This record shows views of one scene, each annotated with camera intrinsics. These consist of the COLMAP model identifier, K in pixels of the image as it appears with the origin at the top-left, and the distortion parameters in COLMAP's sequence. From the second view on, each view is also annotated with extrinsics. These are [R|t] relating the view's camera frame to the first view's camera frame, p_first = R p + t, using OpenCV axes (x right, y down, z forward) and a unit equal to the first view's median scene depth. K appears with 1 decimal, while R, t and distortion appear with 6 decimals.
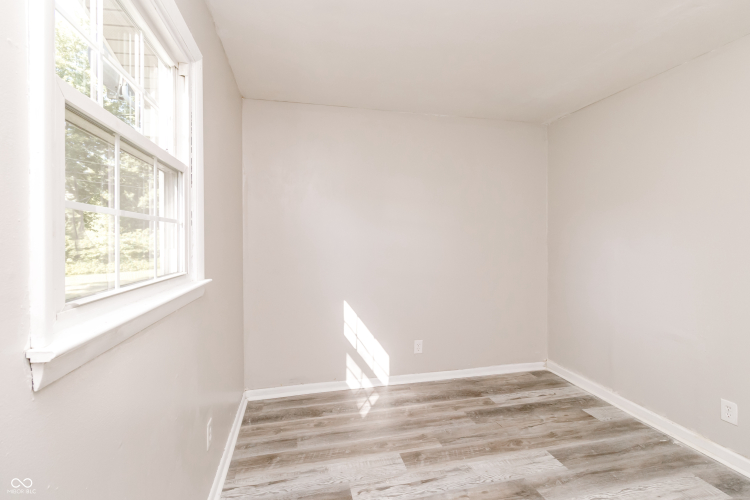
lens RADIAL K [[345.1, 0, 373.3], [0, 345.1, 249.2], [0, 0, 1]] dist [0.003398, -0.001000]
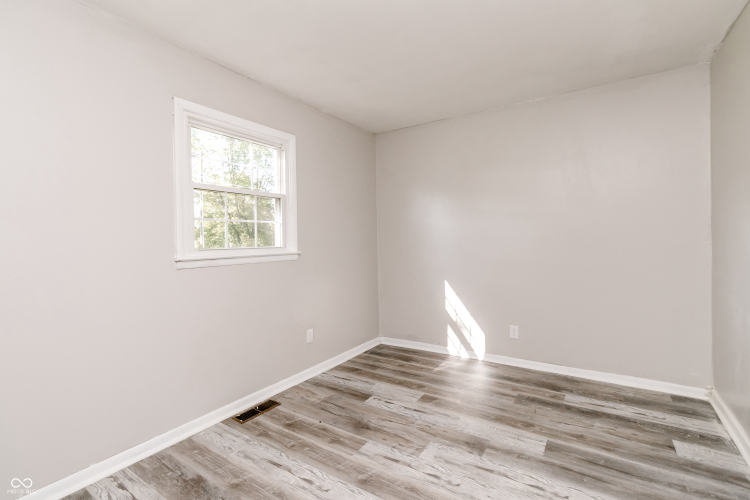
lens RADIAL K [[345.1, 0, 375.0], [0, 345.1, 249.4], [0, 0, 1]] dist [0.003398, -0.001000]
pose [[0.690728, 0.010717, -0.723035, 0.670450], [-0.004479, 0.999934, 0.010542, 0.031447], [0.723100, -0.004044, 0.690731, -0.013464]]
